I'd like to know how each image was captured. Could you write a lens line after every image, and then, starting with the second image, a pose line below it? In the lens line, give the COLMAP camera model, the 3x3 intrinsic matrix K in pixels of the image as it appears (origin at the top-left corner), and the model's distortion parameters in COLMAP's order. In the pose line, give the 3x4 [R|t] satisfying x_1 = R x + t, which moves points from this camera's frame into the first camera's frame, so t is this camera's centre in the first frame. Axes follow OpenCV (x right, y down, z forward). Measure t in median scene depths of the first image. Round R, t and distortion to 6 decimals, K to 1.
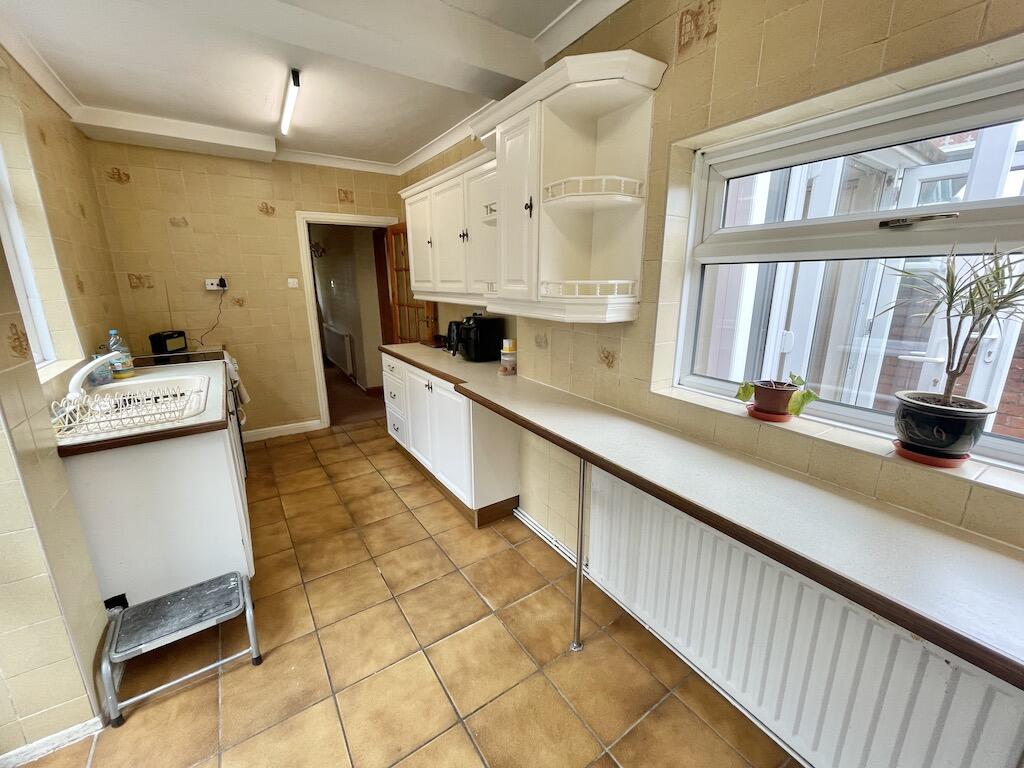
lens RADIAL K [[416.4, 0, 510.8], [0, 416.4, 382.6], [0, 0, 1]] dist [-0.002694, -0.000119]
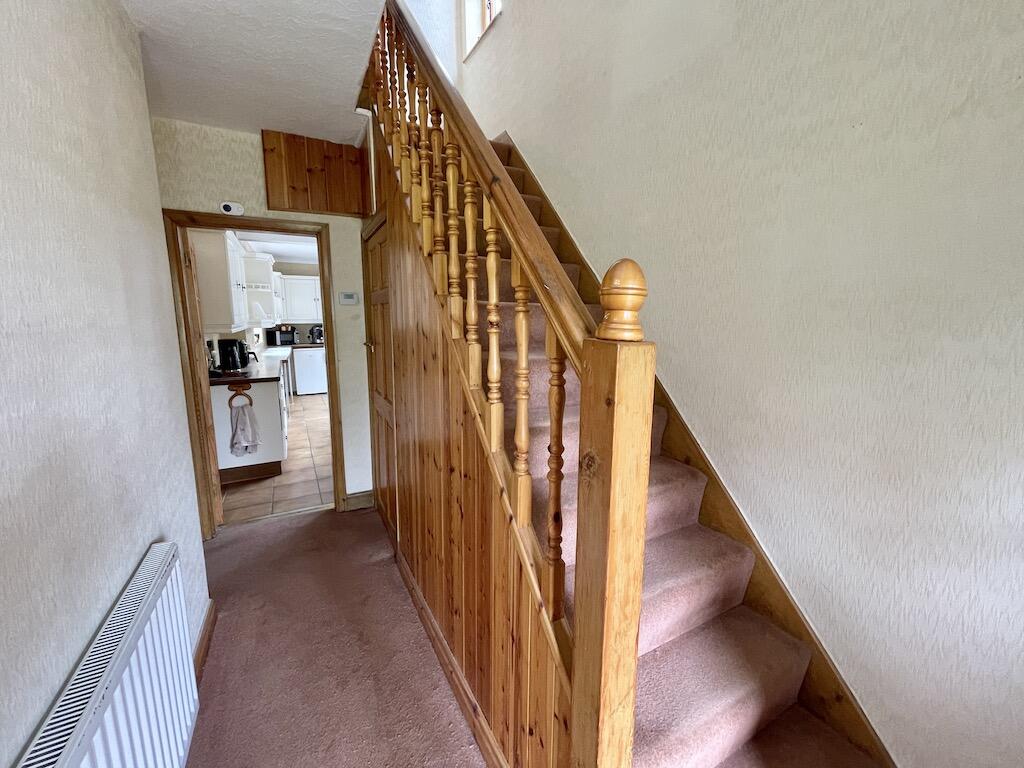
lens RADIAL K [[416.4, 0, 512.4], [0, 416.4, 386.3], [0, 0, 1]] dist [-0.002694, -0.000119]
pose [[-0.995458, -0.015567, 0.093916, -3.060061], [0.022577, 0.919791, 0.391758, -1.405608], [-0.092482, 0.392099, -0.915262, 5.892122]]
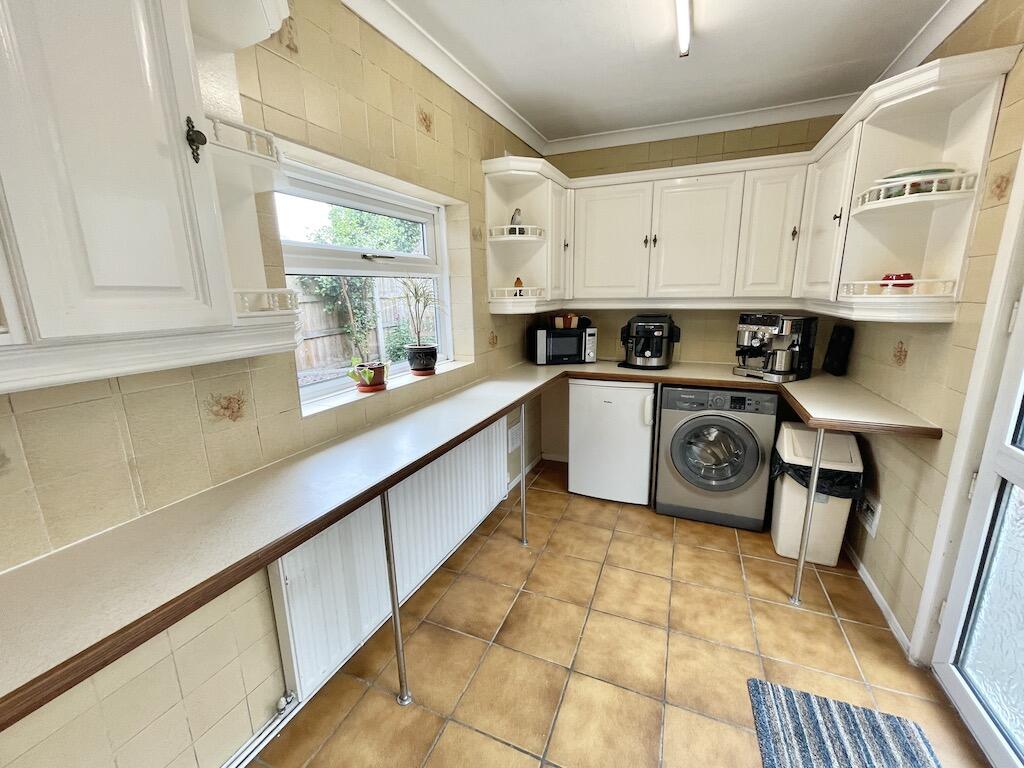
lens RADIAL K [[416.4, 0, 510.0], [0, 416.4, 382.6], [0, 0, 1]] dist [-0.002694, -0.000119]
pose [[-0.546563, -0.167630, 0.820469, -0.631628], [0.222030, 0.915687, 0.334992, -0.250670], [-0.807448, 0.365263, -0.463262, 1.074070]]
